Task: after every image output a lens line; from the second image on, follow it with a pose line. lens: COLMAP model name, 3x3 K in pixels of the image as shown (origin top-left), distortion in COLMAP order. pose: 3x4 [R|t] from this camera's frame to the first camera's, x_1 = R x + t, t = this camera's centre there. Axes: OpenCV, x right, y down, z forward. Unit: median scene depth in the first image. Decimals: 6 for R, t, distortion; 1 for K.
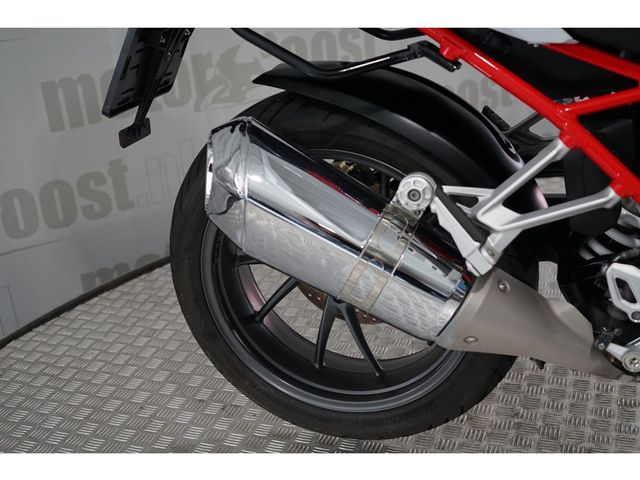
lens RADIAL K [[816.3, 0, 320.0], [0, 816.3, 240.0], [0, 0, 1]] dist [-0.011787, -0.001409]
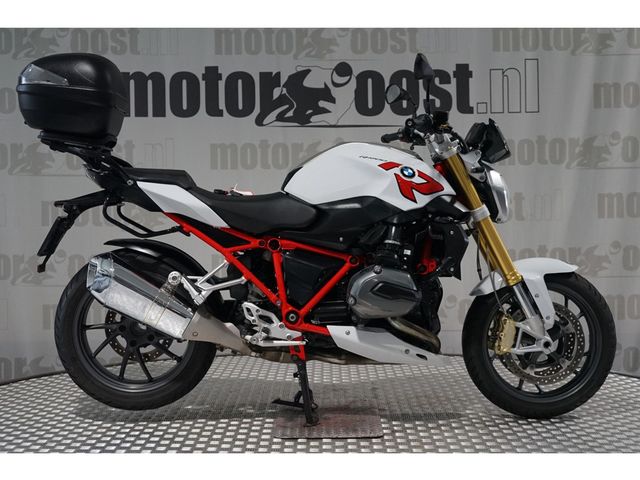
lens RADIAL K [[1020.4, 0, 320.0], [0, 1020.4, 240.0], [0, 0, 1]] dist [0.027444, 0.028112]
pose [[0.943624, 0.063730, 0.324826, -0.553283], [0.058784, 0.933432, -0.353906, 1.081217], [-0.325757, 0.353049, 0.877062, -2.244157]]
